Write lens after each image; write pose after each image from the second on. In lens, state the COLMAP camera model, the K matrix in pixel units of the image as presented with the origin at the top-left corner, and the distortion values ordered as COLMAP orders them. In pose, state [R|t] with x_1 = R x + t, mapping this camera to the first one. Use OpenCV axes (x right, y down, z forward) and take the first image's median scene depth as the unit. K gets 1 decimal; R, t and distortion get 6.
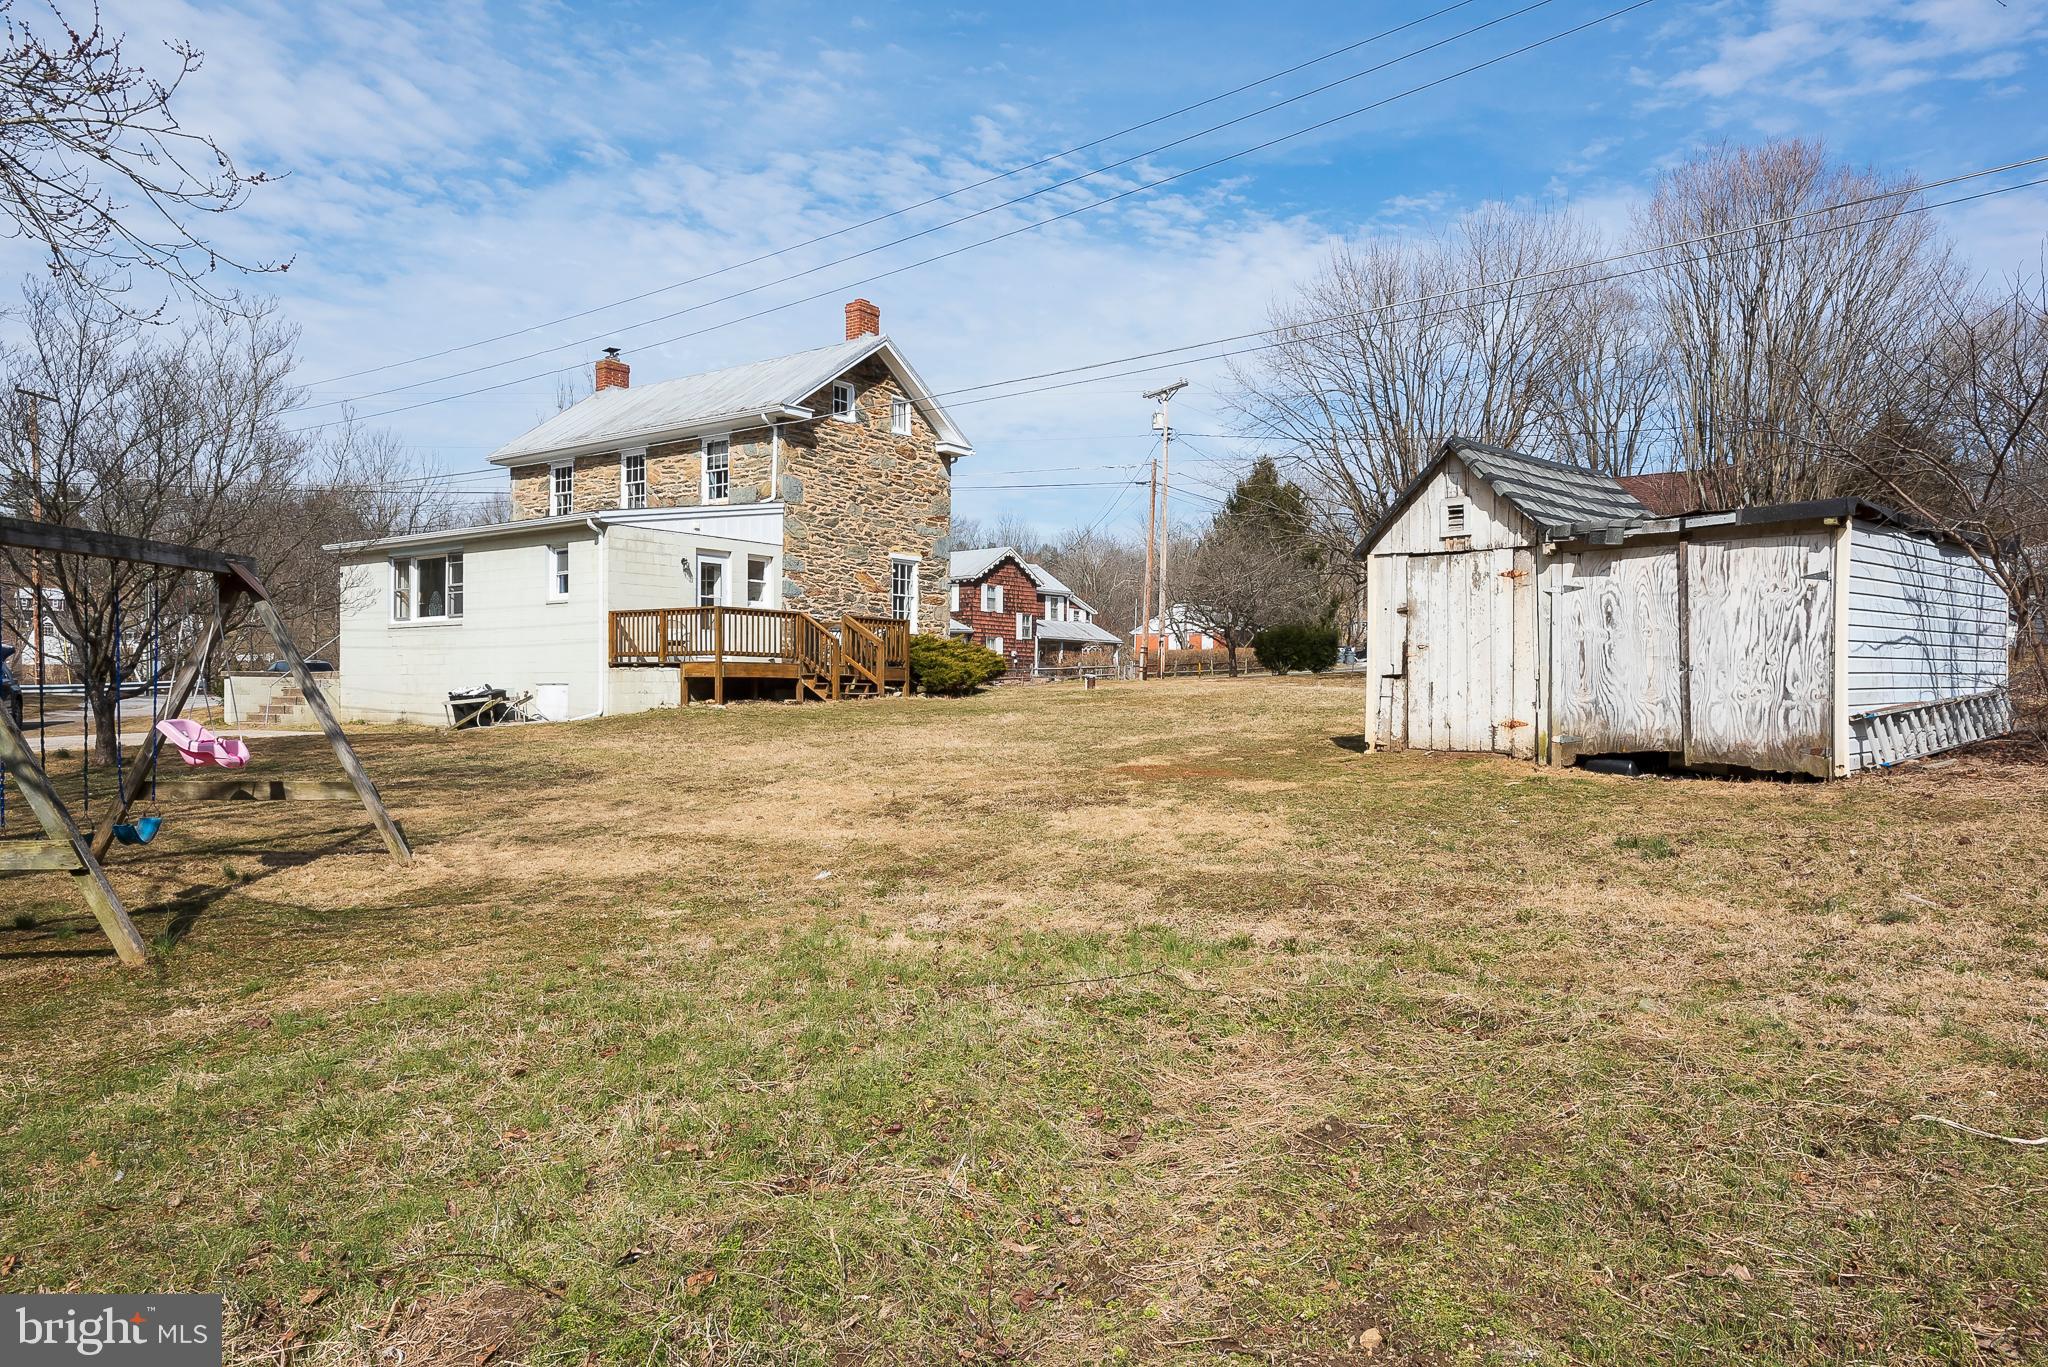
lens RADIAL K [[1397.4, 0, 1029.6], [0, 1397.4, 687.4], [0, 0, 1]] dist [-0.000258, 0.000899]
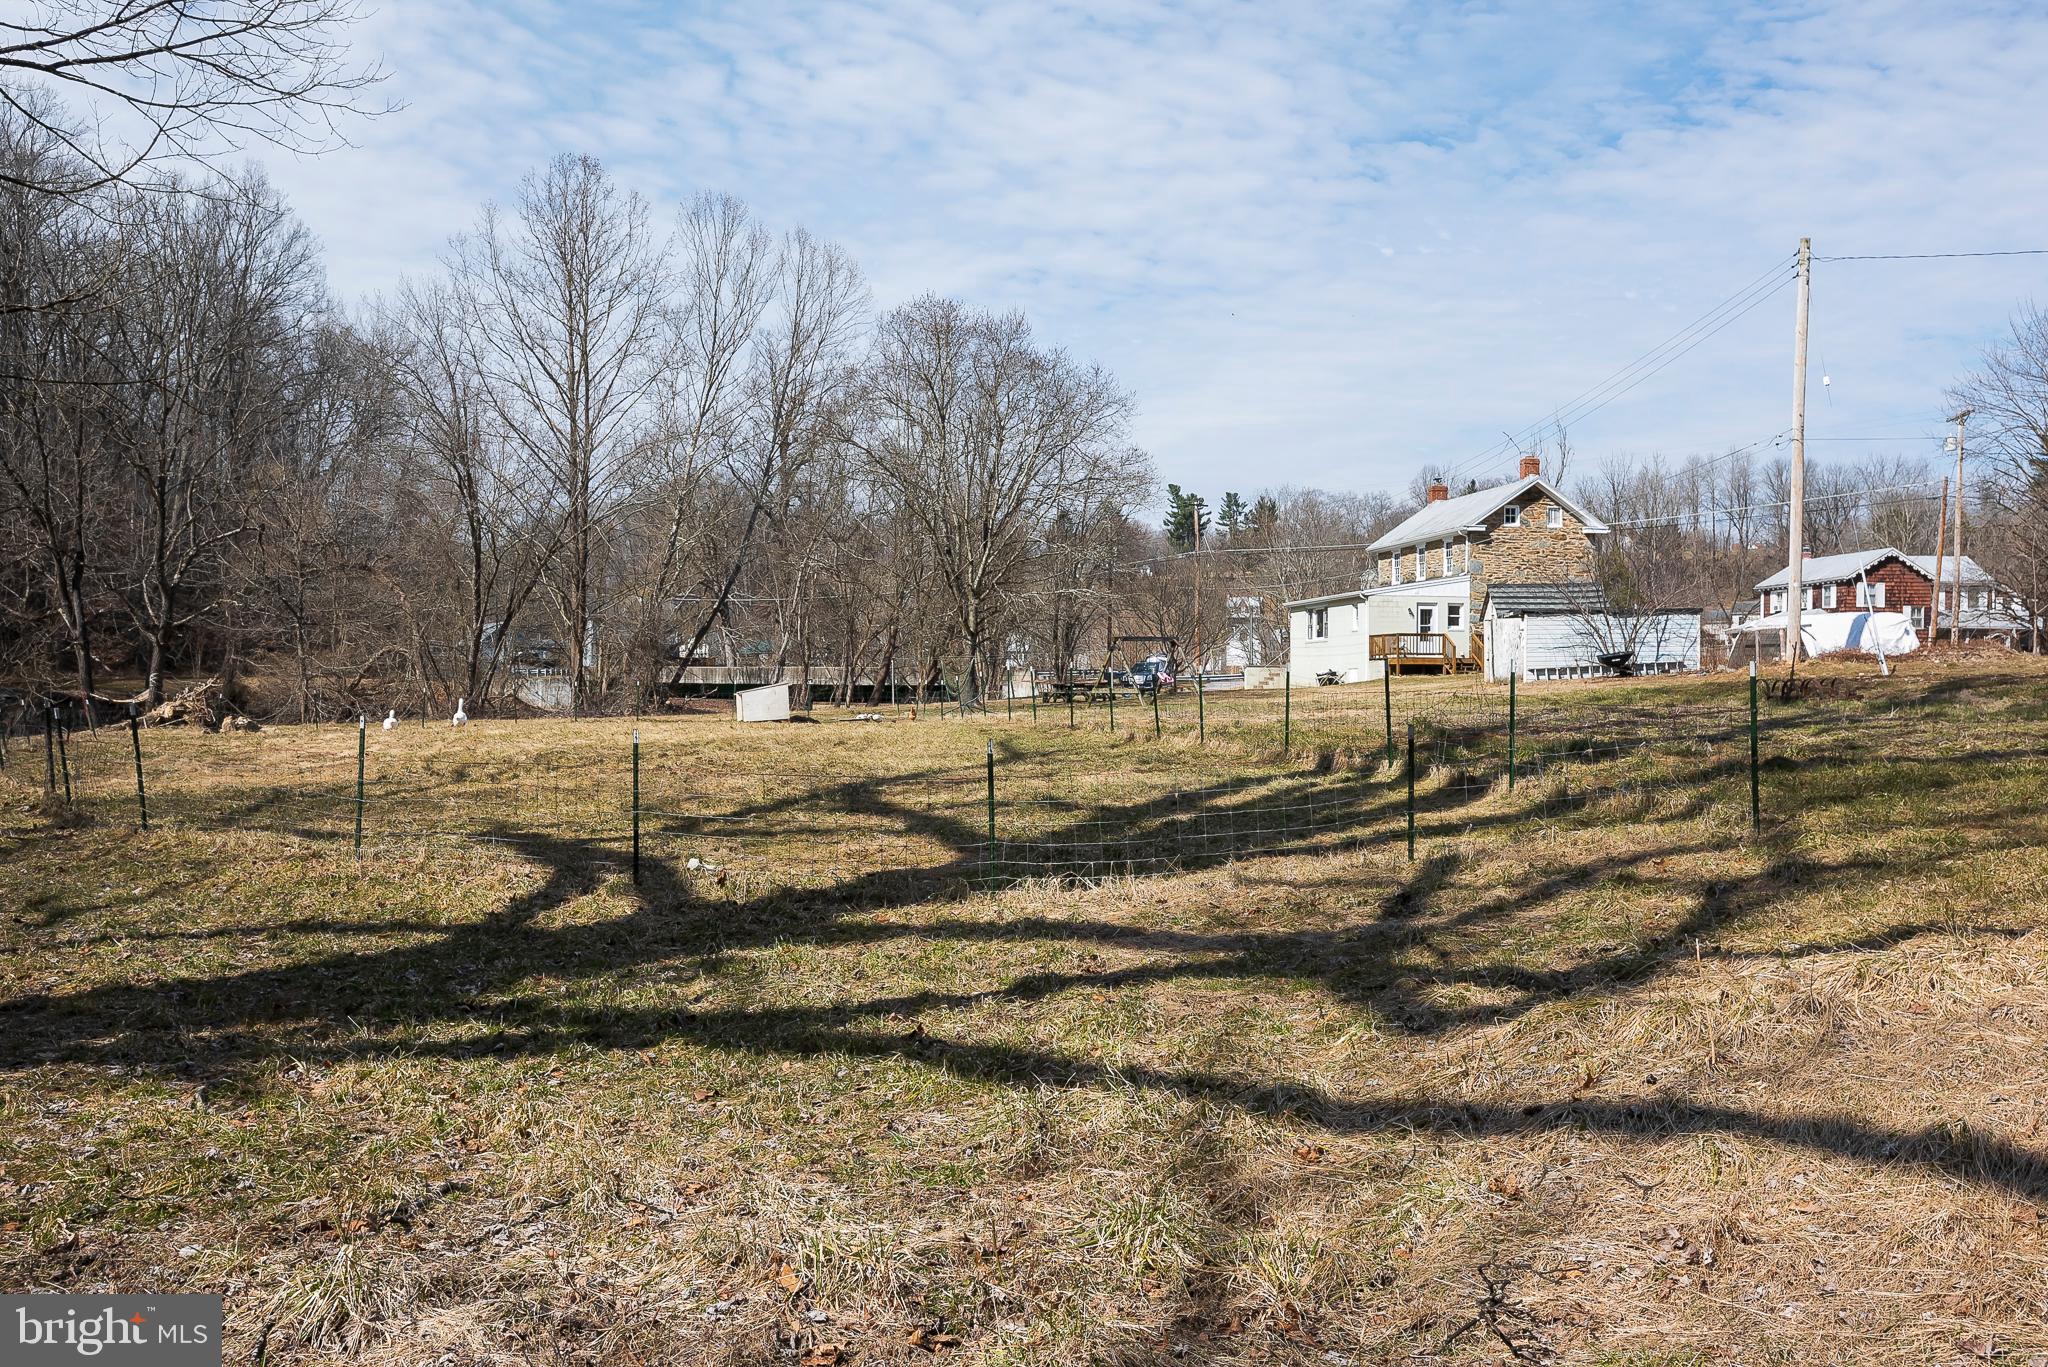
lens RADIAL K [[2035.0, 0, 1022.4], [0, 2035.0, 688.9], [0, 0, 1]] dist [0.093263, 0.000000]
pose [[0.737652, -0.005270, -0.675160, 1.255860], [0.004270, 0.999986, -0.003141, 0.032453], [0.675167, -0.000566, 0.737664, -1.487803]]
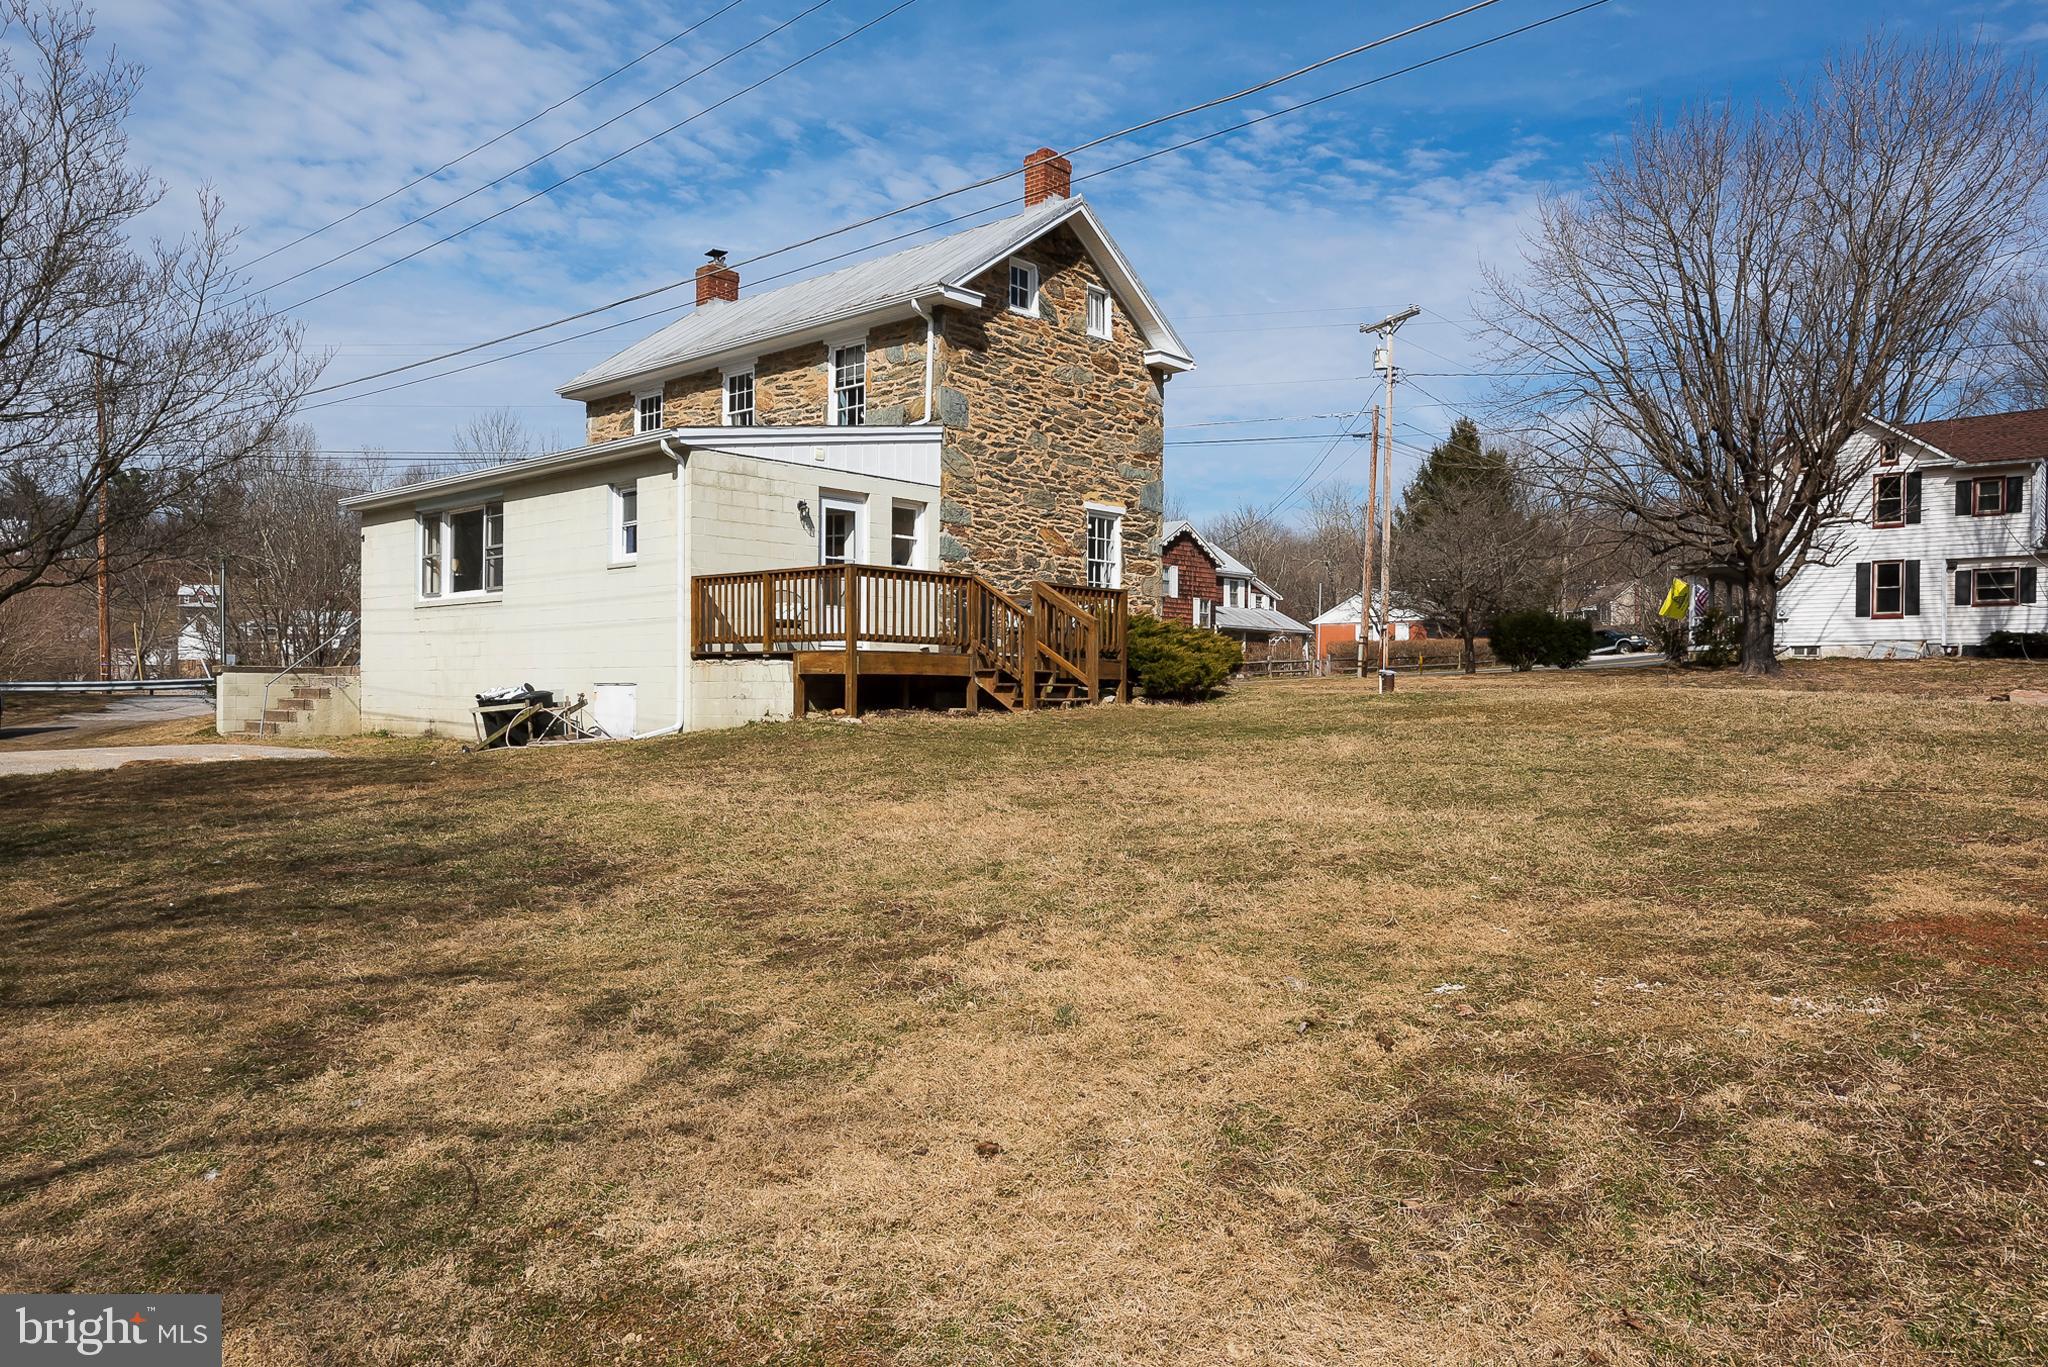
lens RADIAL K [[1397.4, 0, 1004.6], [0, 1397.4, 680.7], [0, 0, 1]] dist [-0.000258, 0.000899]
pose [[0.994078, 0.001402, -0.108658, -0.066324], [-0.001542, 0.999998, -0.001199, -0.003080], [0.108656, 0.001359, 0.994079, 0.296329]]
